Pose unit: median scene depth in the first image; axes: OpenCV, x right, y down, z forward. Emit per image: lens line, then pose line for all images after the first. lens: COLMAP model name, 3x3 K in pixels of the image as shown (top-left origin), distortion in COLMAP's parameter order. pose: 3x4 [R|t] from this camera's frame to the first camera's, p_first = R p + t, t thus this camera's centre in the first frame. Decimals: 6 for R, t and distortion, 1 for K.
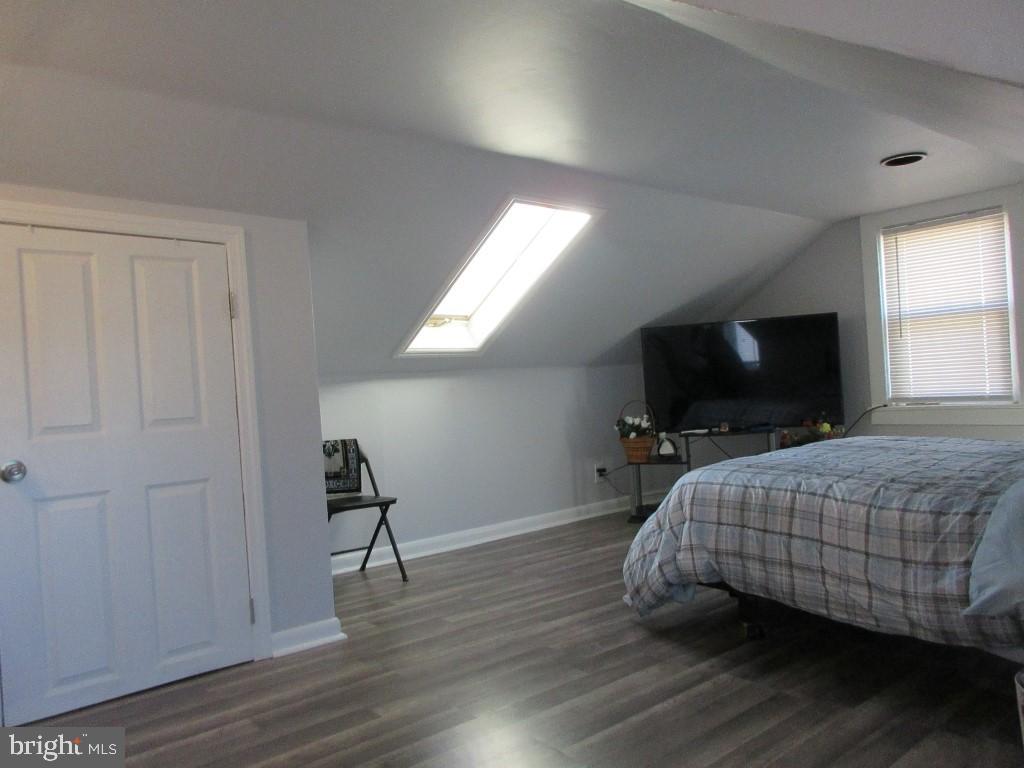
lens RADIAL K [[761.2, 0, 512.0], [0, 761.2, 384.0], [0, 0, 1]] dist [0.002332, 0.001725]
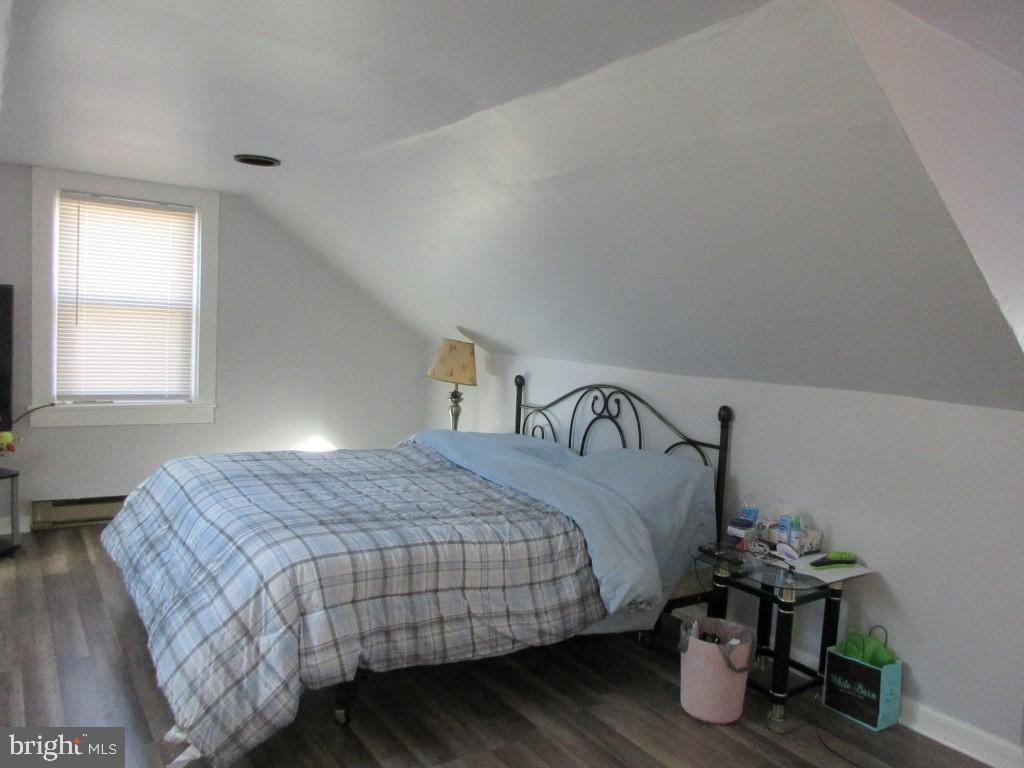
lens RADIAL K [[761.2, 0, 512.0], [0, 761.2, 384.0], [0, 0, 1]] dist [0.002332, 0.001725]
pose [[0.083763, -0.015580, 0.996364, -0.564150], [-0.064126, 0.997721, 0.020992, -0.083908], [-0.994420, -0.065651, 0.082573, 0.836083]]
